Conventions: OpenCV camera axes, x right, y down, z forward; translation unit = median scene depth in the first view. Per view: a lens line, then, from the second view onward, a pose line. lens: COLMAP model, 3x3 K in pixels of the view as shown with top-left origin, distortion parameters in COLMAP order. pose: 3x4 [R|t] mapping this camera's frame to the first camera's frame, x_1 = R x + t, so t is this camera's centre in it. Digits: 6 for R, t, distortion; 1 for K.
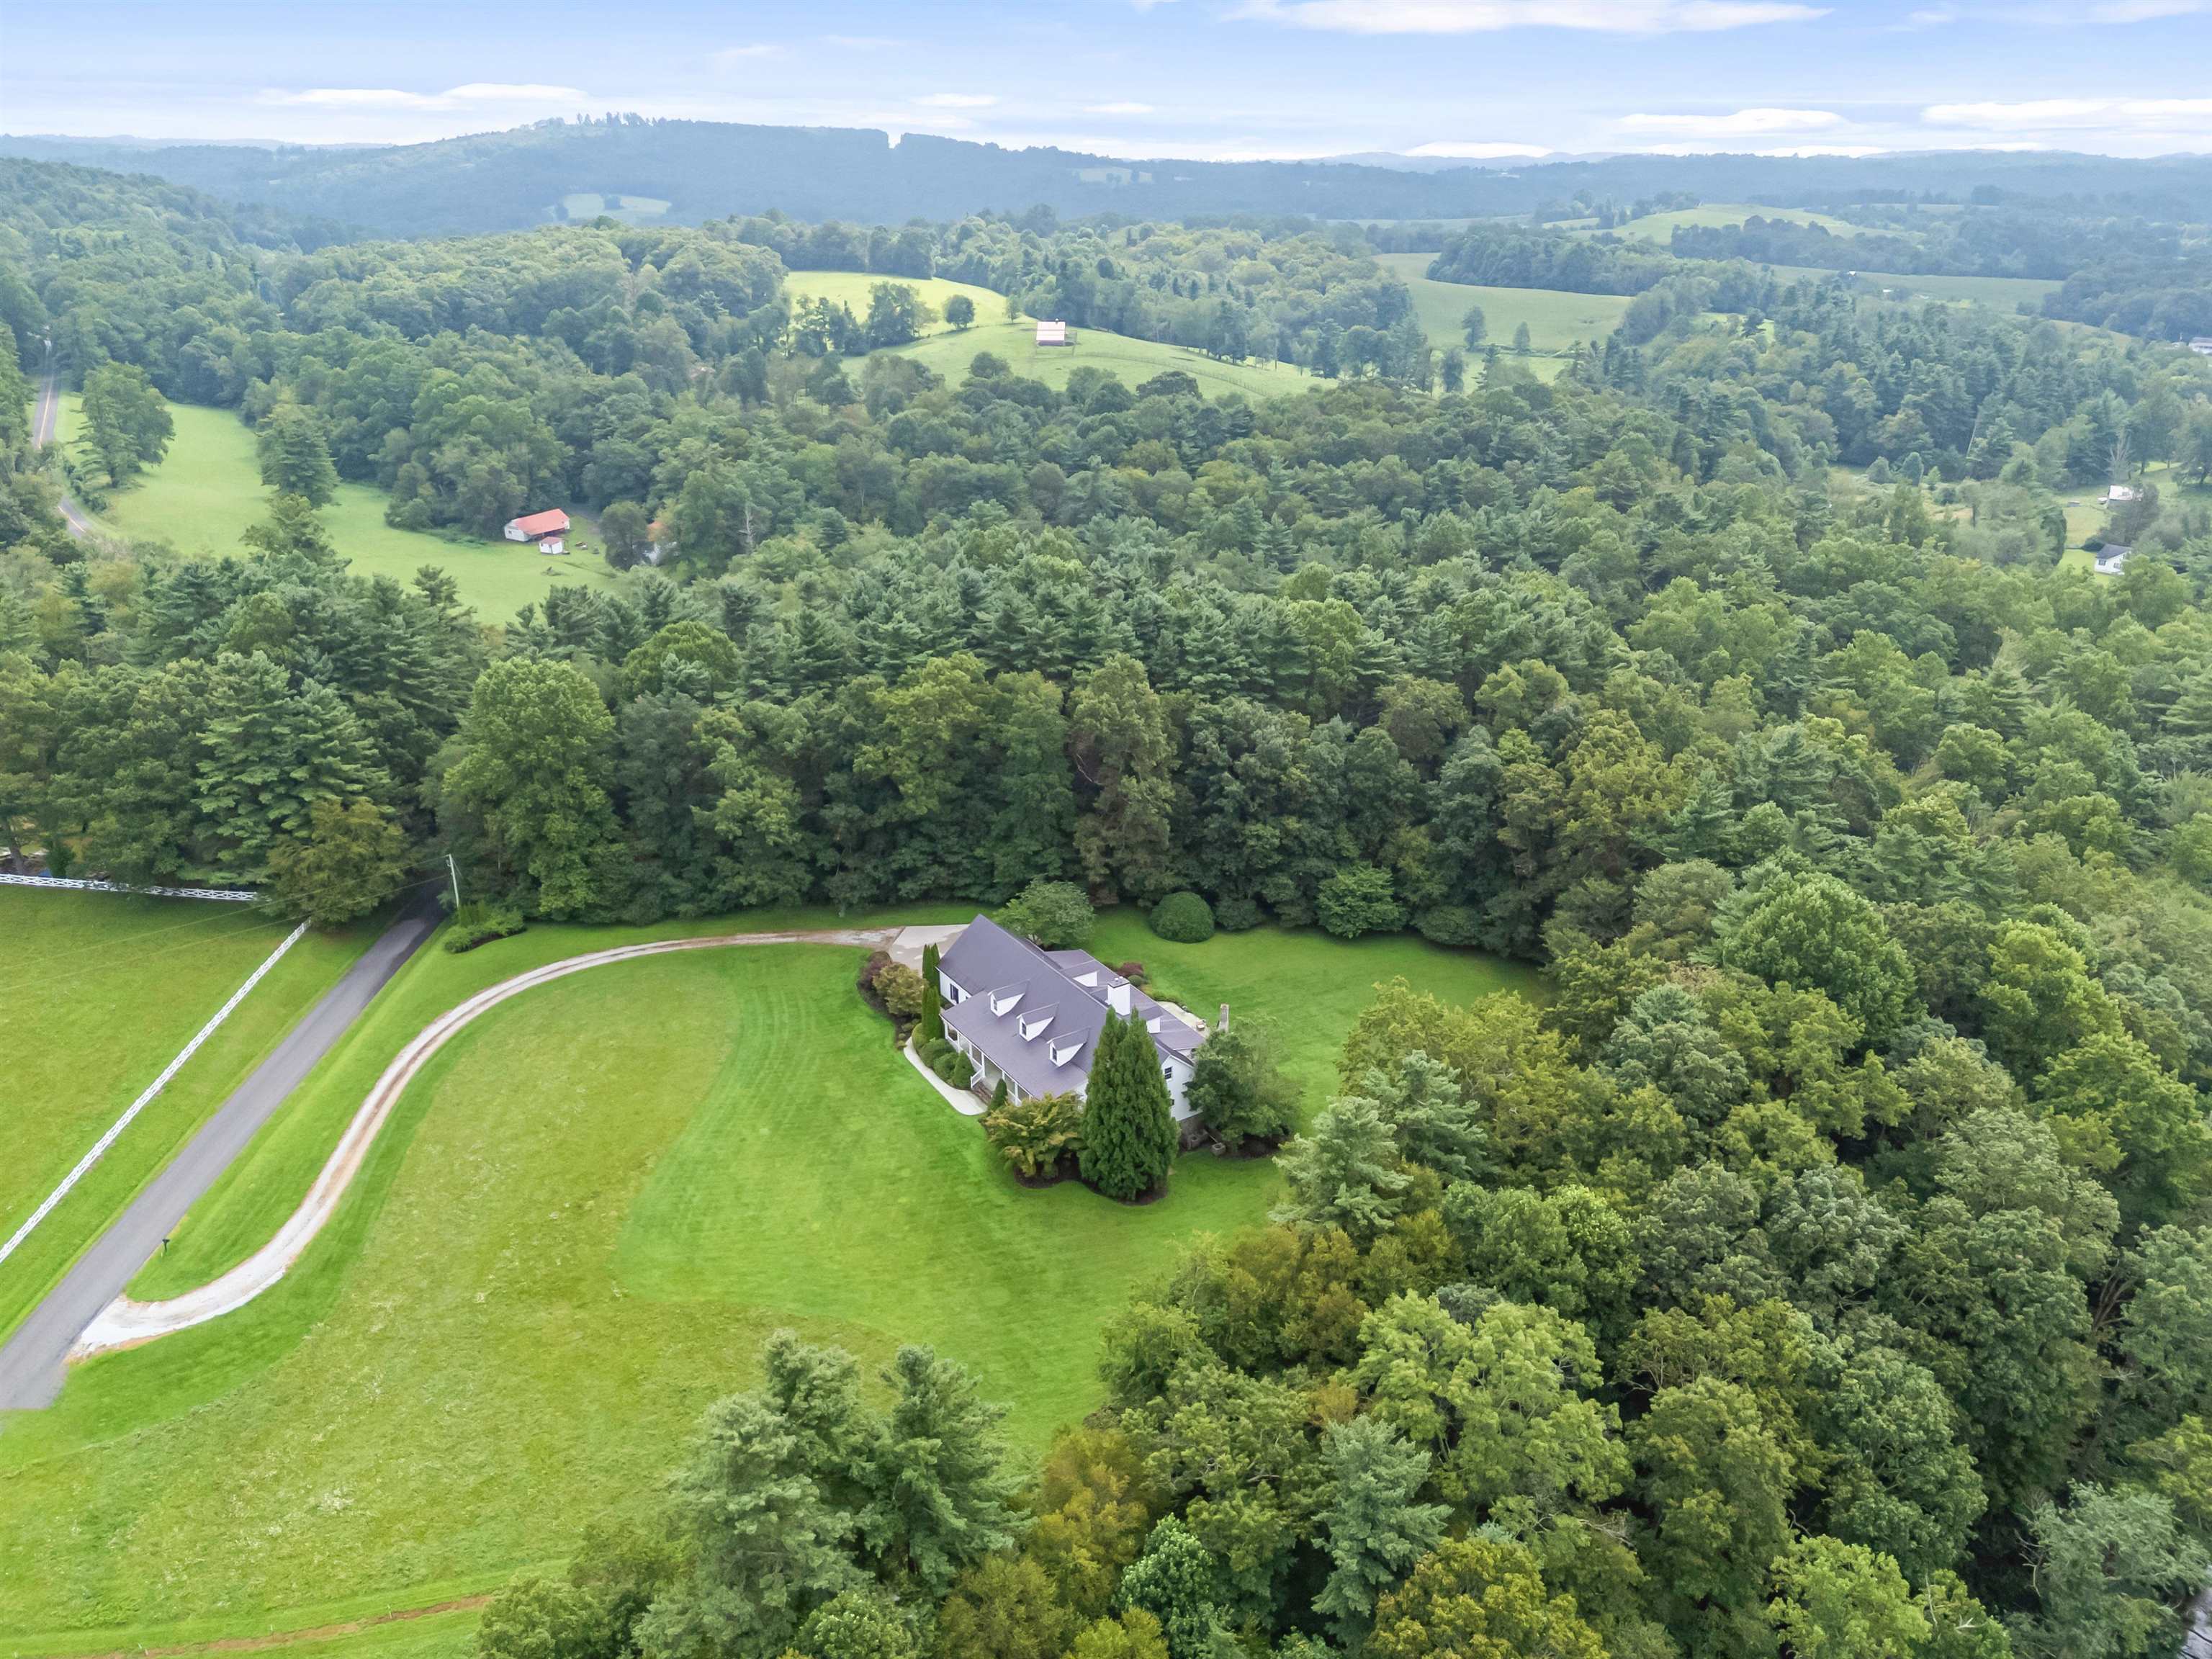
lens RADIAL K [[1629.4, 0, 1098.7], [0, 1629.4, 820.7], [0, 0, 1]] dist [0.092753, -0.107271]
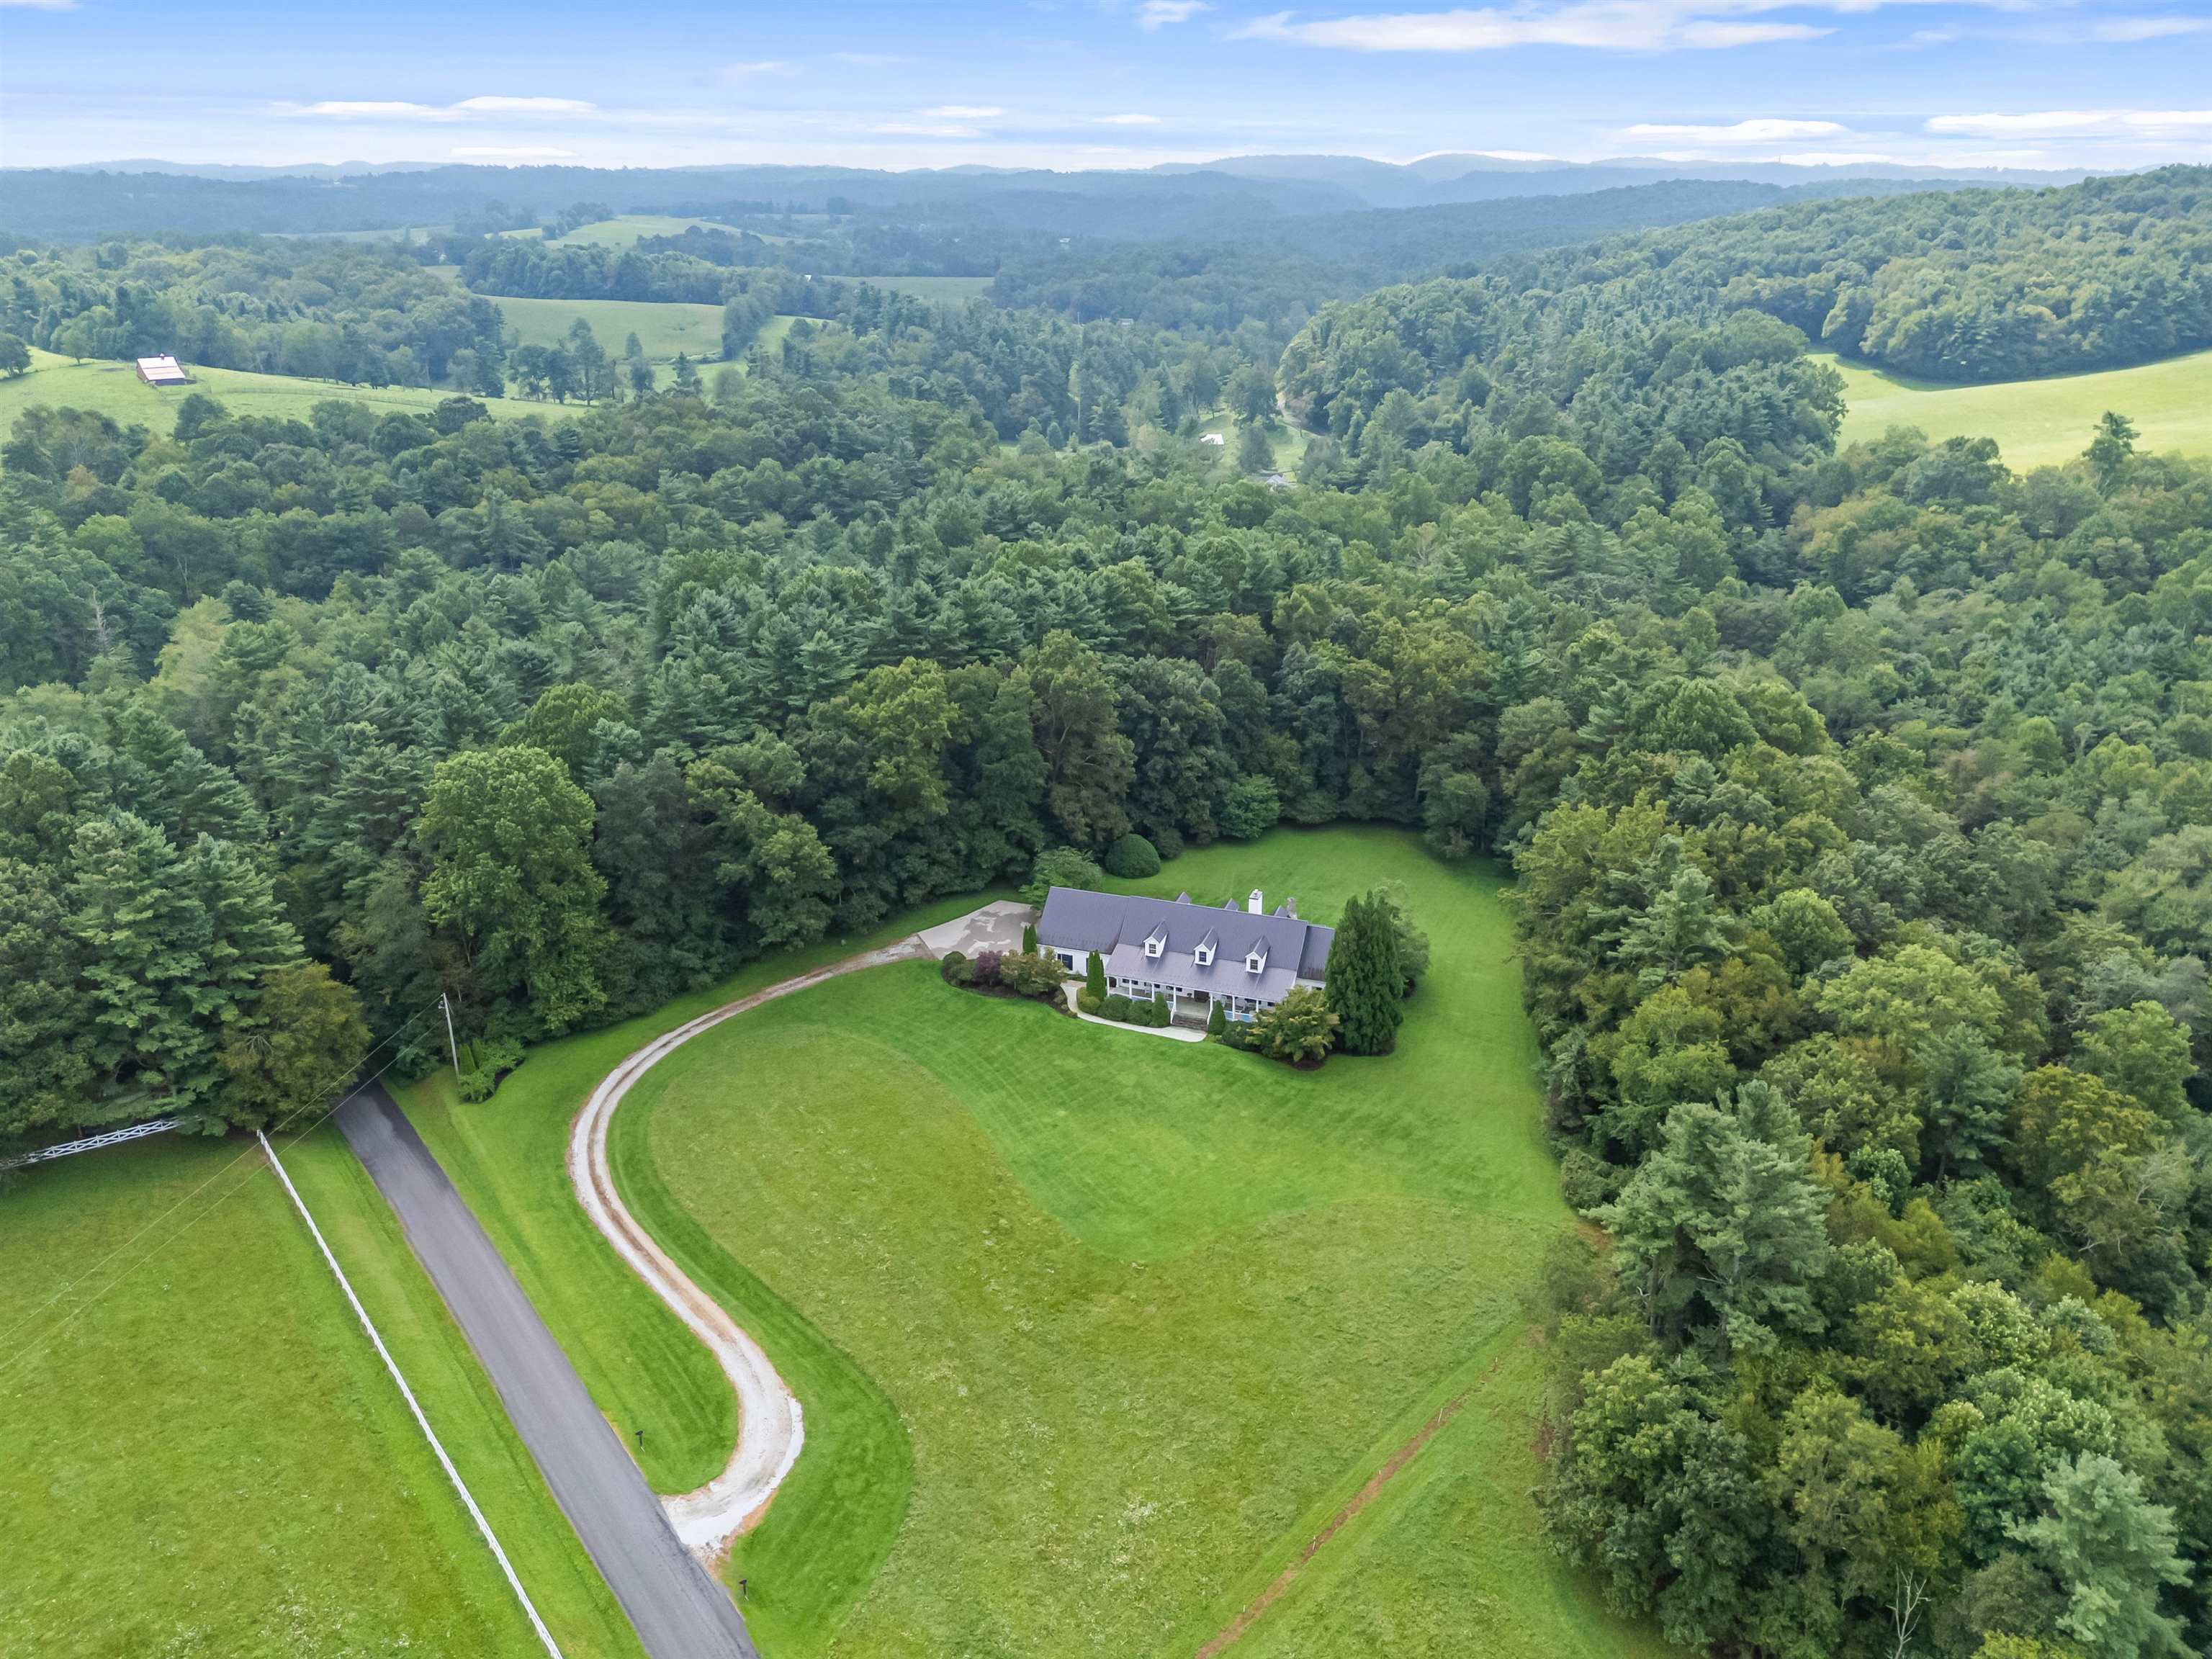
lens RADIAL K [[1644.3, 0, 1070.8], [0, 1644.3, 833.1], [0, 0, 1]] dist [0.107367, -0.083406]
pose [[0.800872, -0.233811, 0.551304, -0.592774], [0.235811, 0.969378, 0.068558, -0.043031], [-0.550452, 0.075097, 0.831483, 0.094470]]
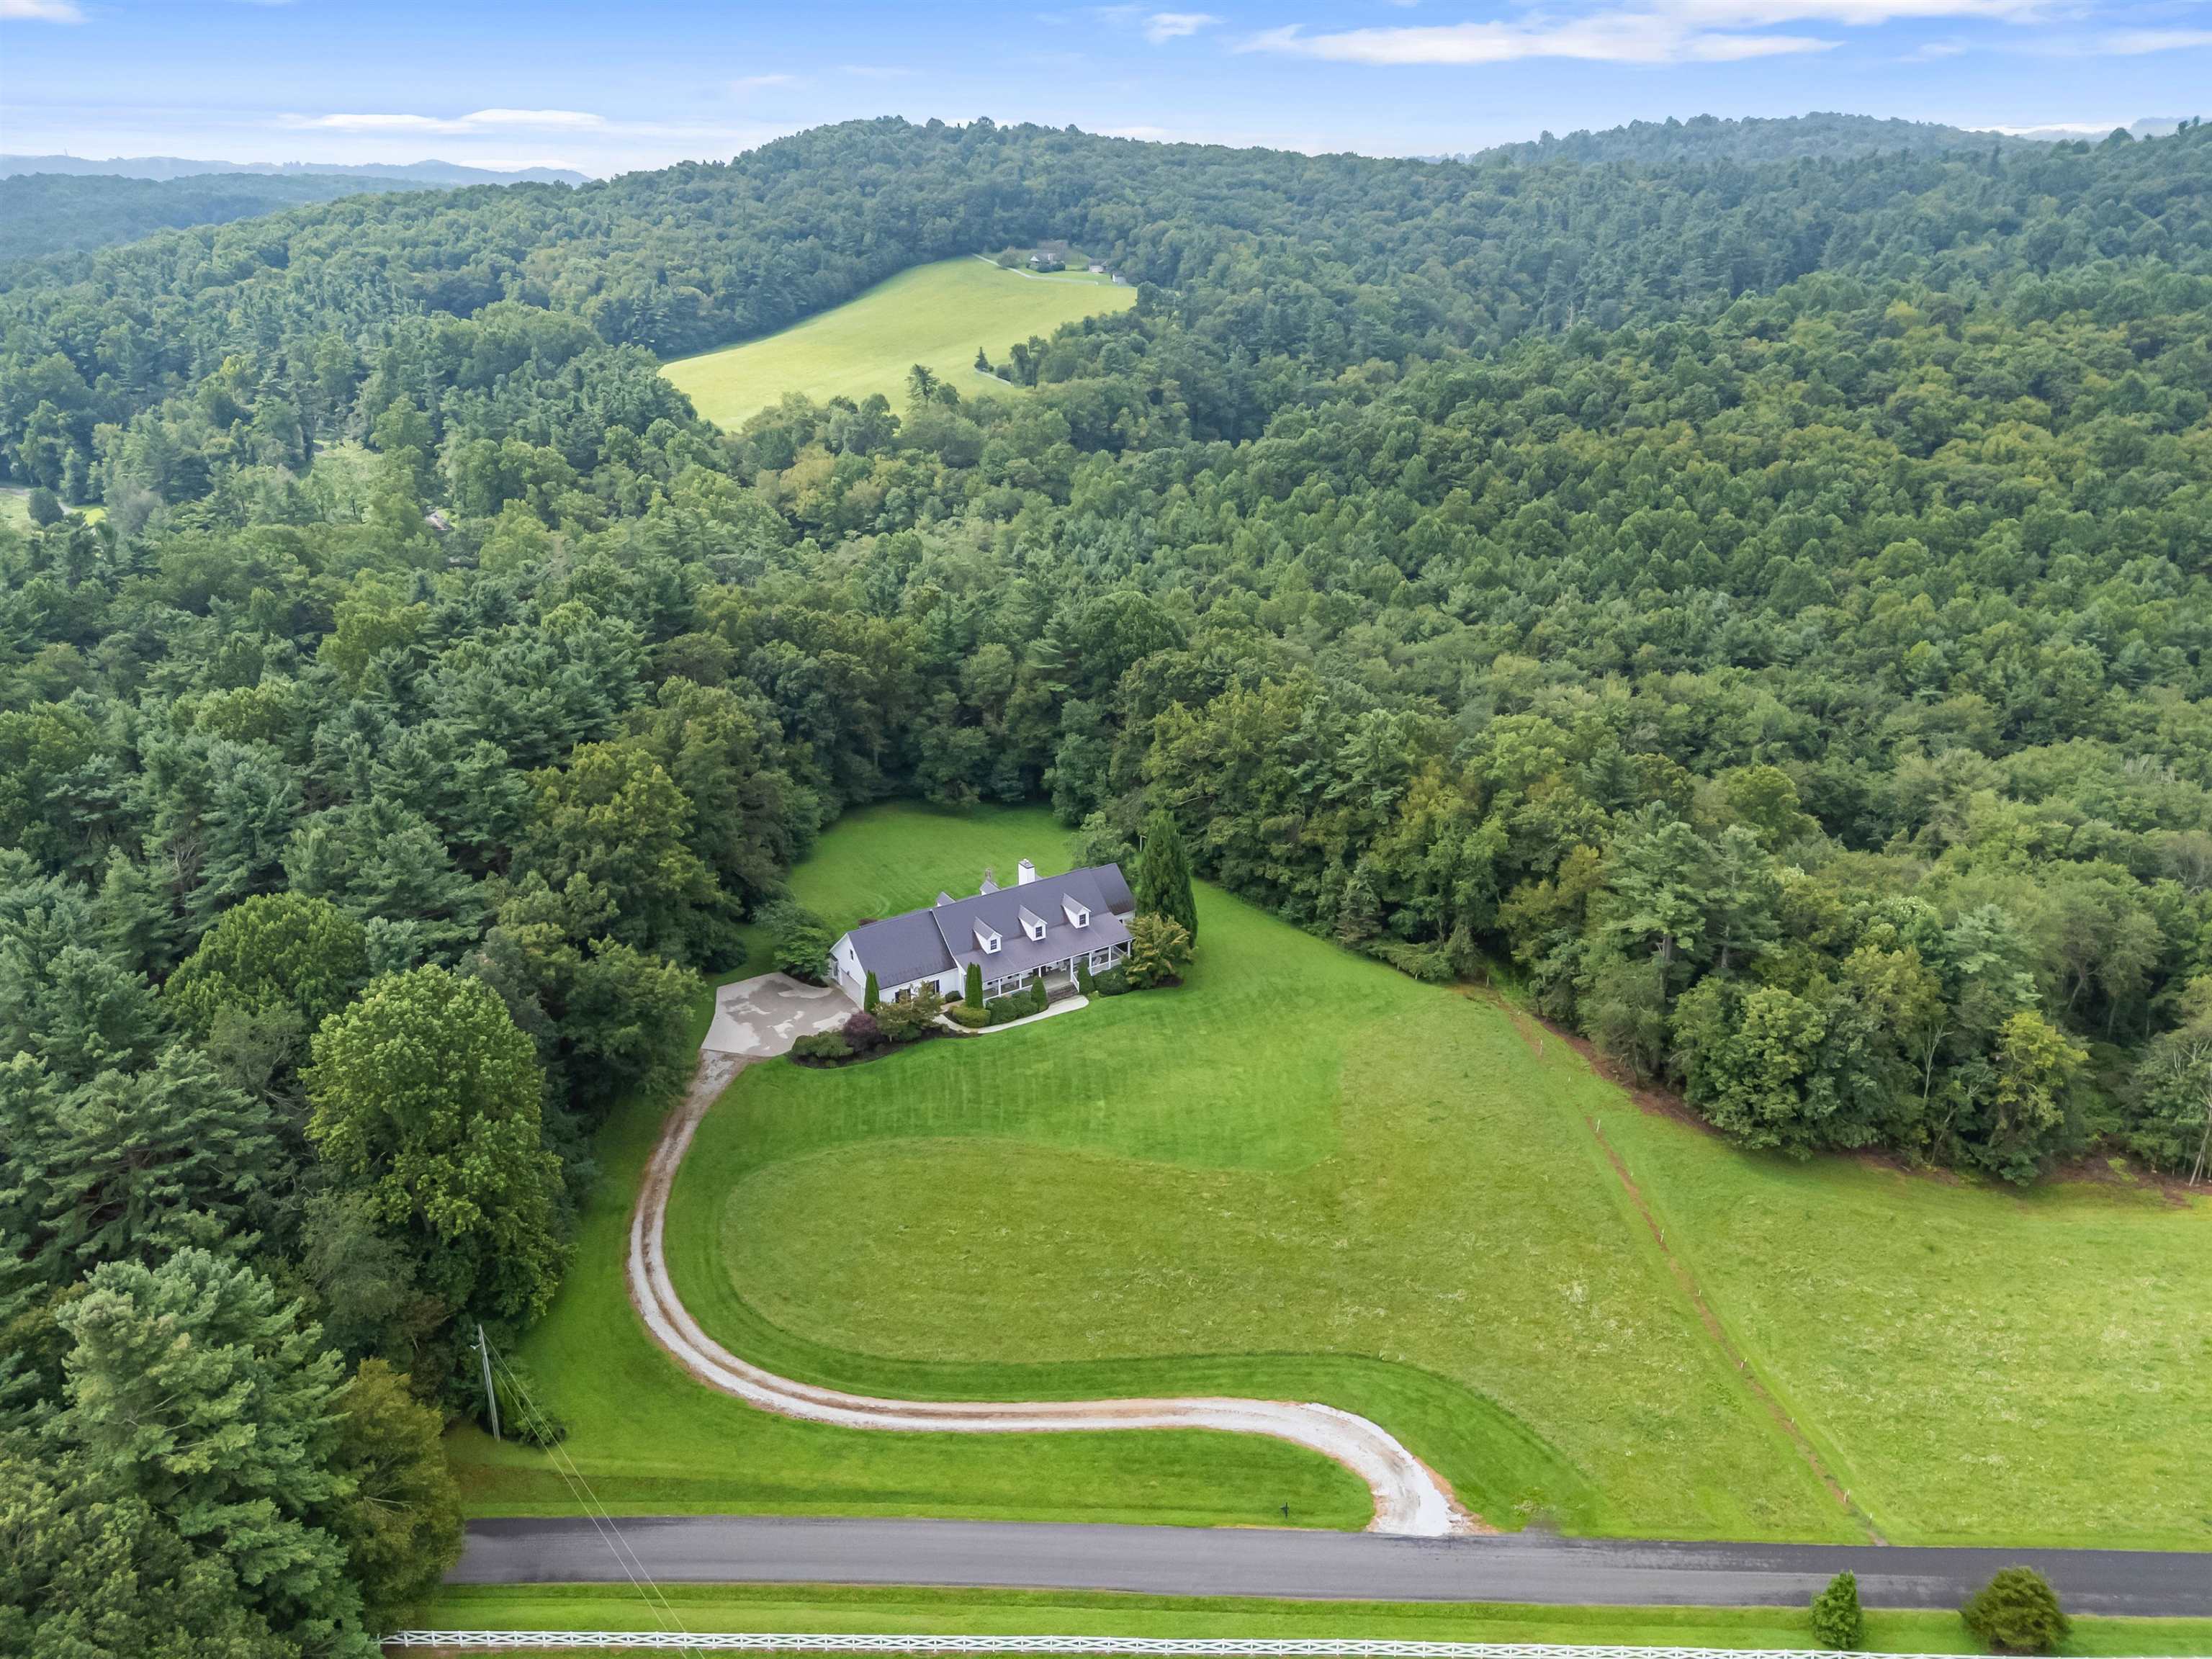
lens RADIAL K [[1644.3, 0, 1070.8], [0, 1644.3, 833.1], [0, 0, 1]] dist [0.107367, -0.083406]
pose [[0.030536, -0.395383, 0.918009, -0.898267], [0.397034, 0.847670, 0.351881, -0.275040], [-0.917296, 0.353735, 0.182864, 0.616614]]
